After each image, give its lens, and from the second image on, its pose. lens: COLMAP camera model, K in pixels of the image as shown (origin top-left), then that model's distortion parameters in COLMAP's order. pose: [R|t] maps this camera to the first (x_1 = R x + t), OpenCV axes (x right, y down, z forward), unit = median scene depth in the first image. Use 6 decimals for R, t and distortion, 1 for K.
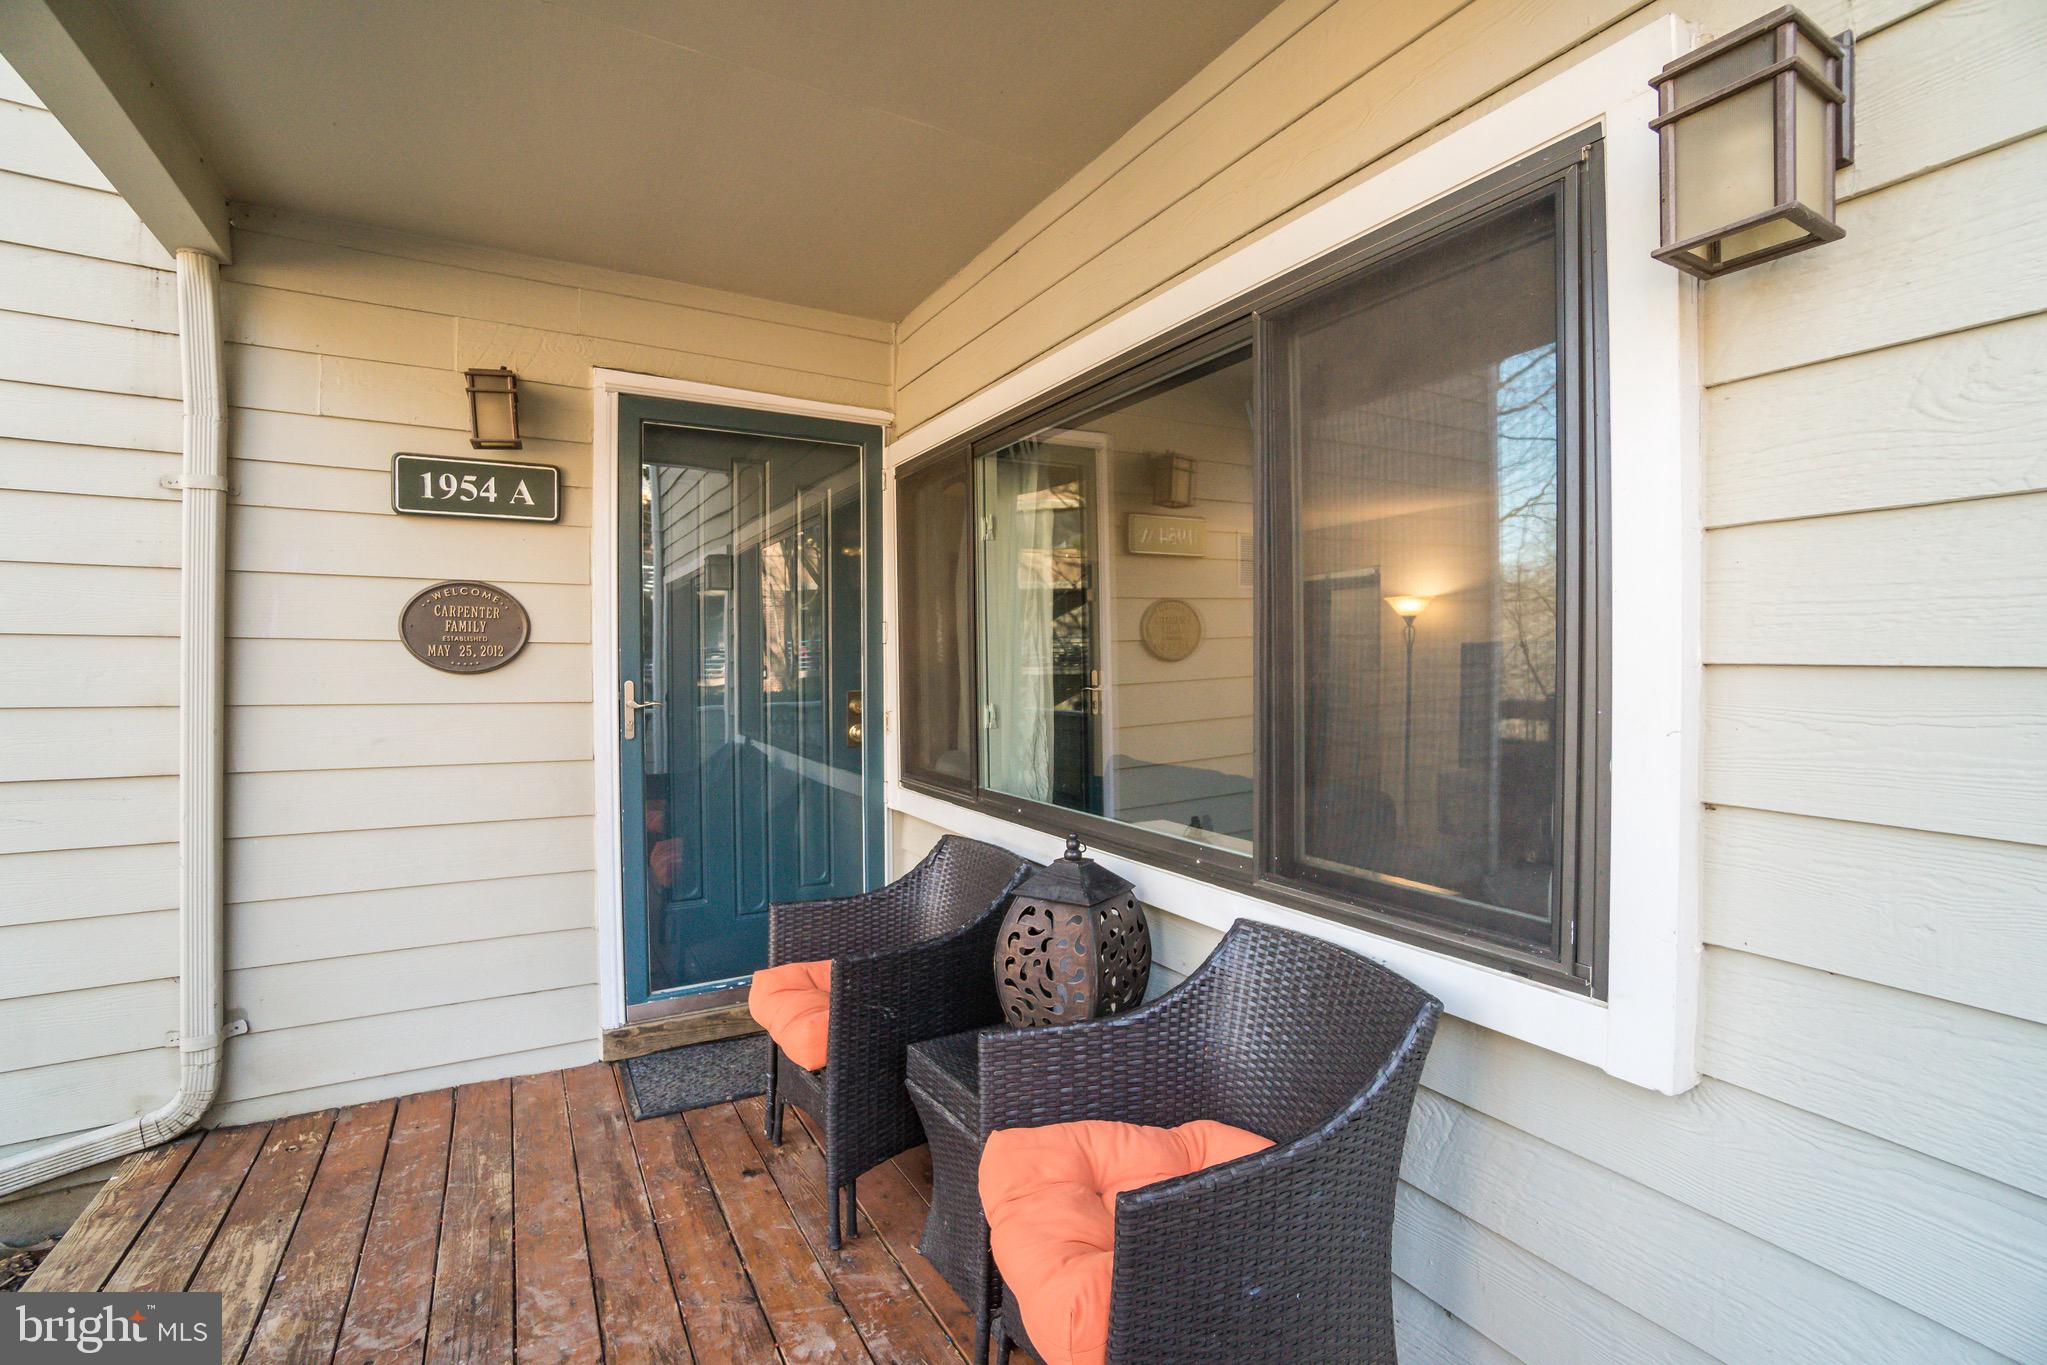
lens RADIAL K [[912.9, 0, 1032.4], [0, 912.9, 678.9], [0, 0, 1]] dist [-0.021013, -0.000554]
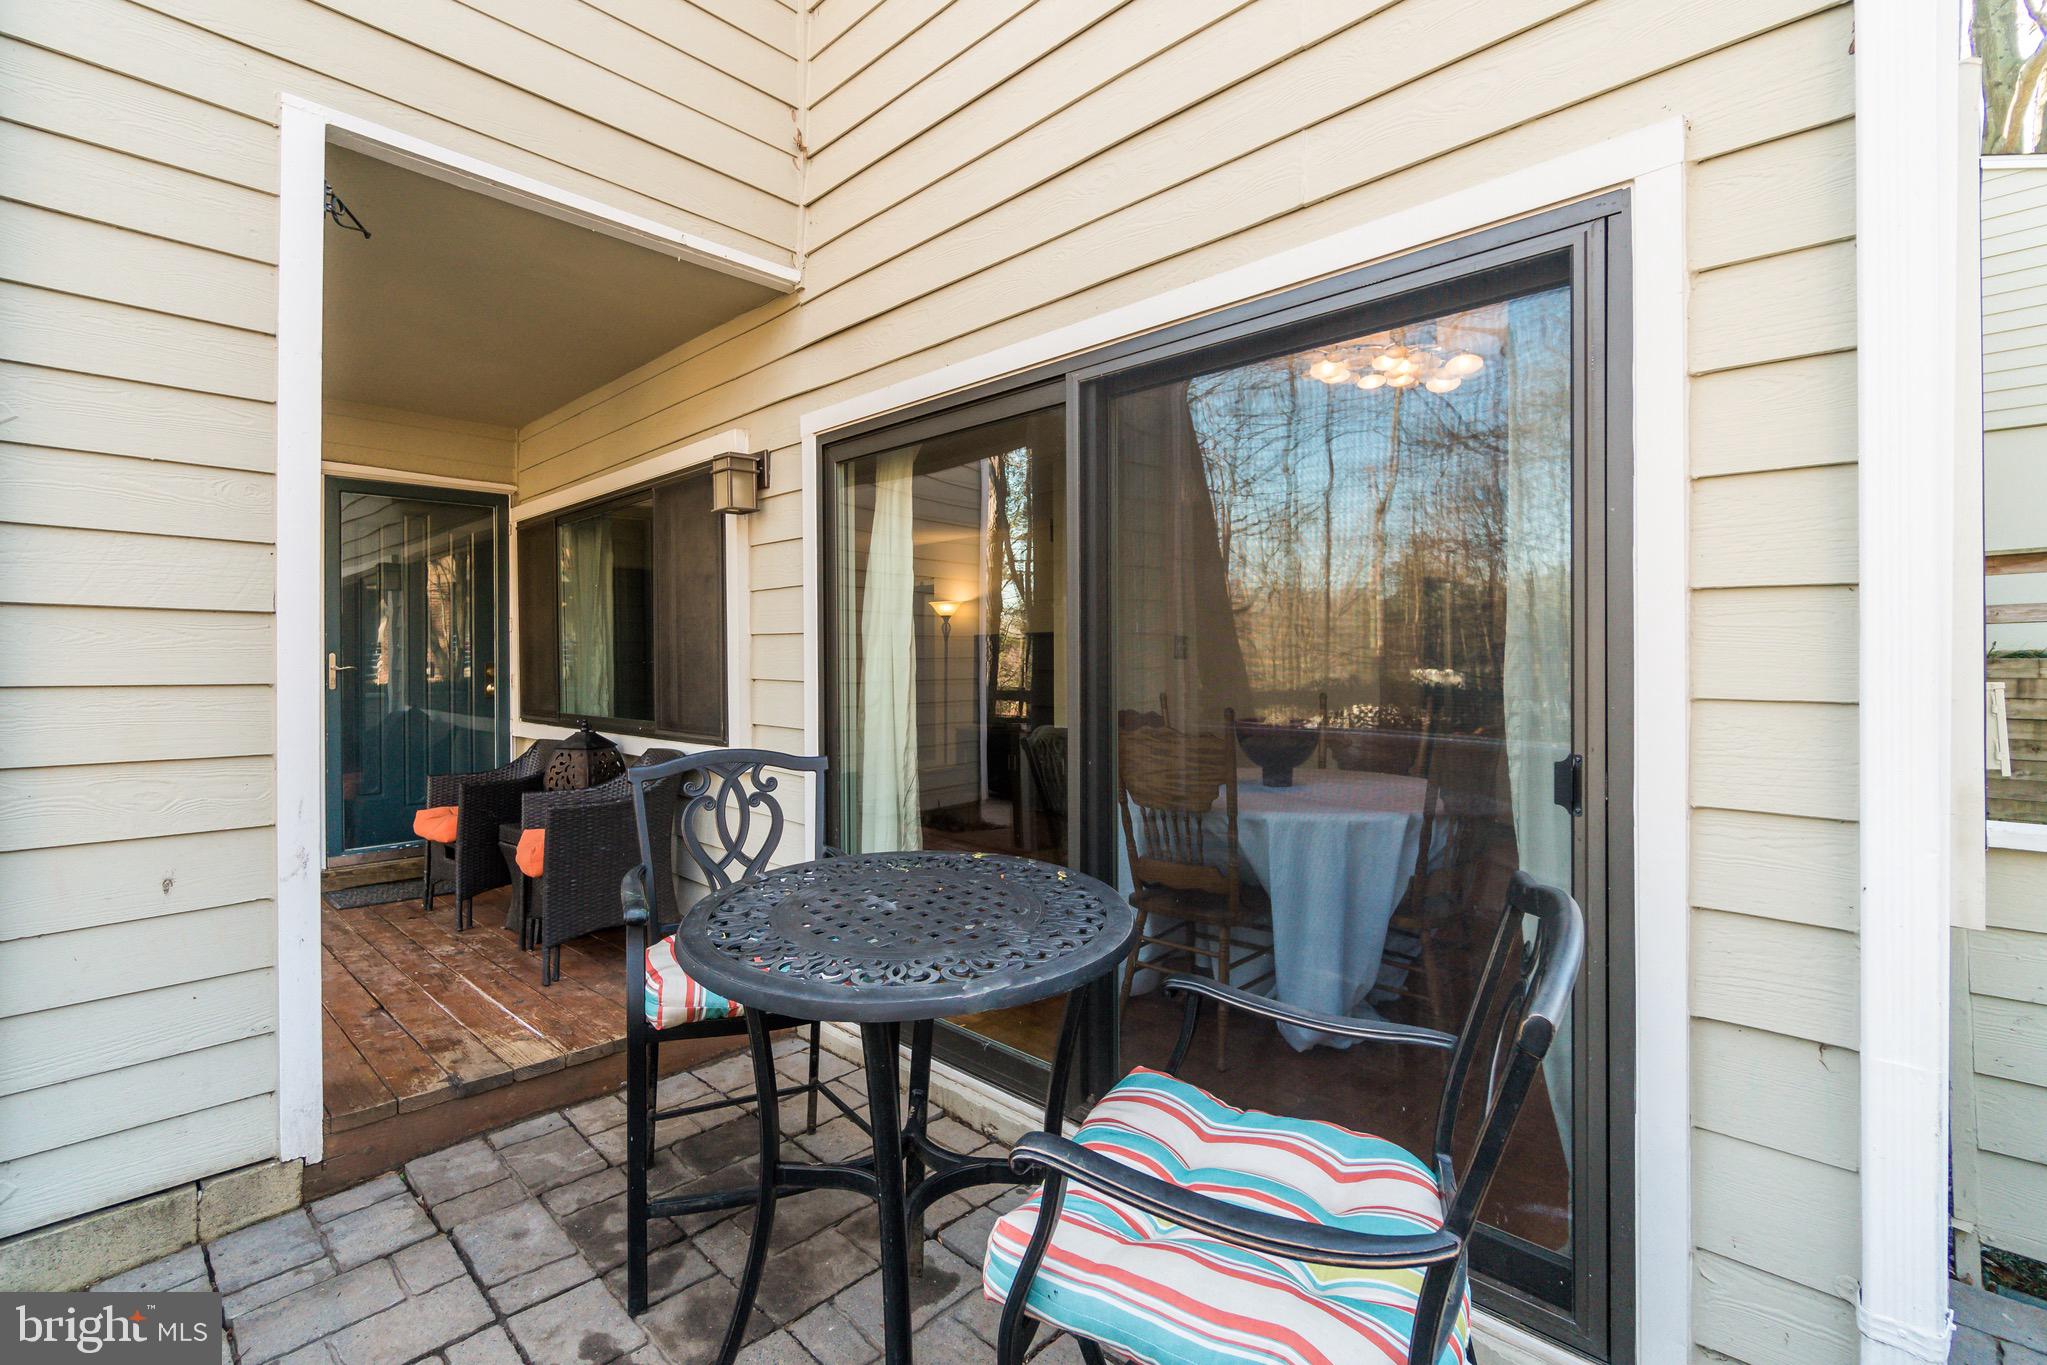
lens RADIAL K [[912.9, 0, 1013.0], [0, 912.9, 661.8], [0, 0, 1]] dist [-0.021013, -0.000554]
pose [[0.959766, -0.002862, 0.280785, 0.252326], [0.005914, 0.999932, -0.010021, 0.036930], [-0.280737, 0.011278, 0.959718, -0.815850]]
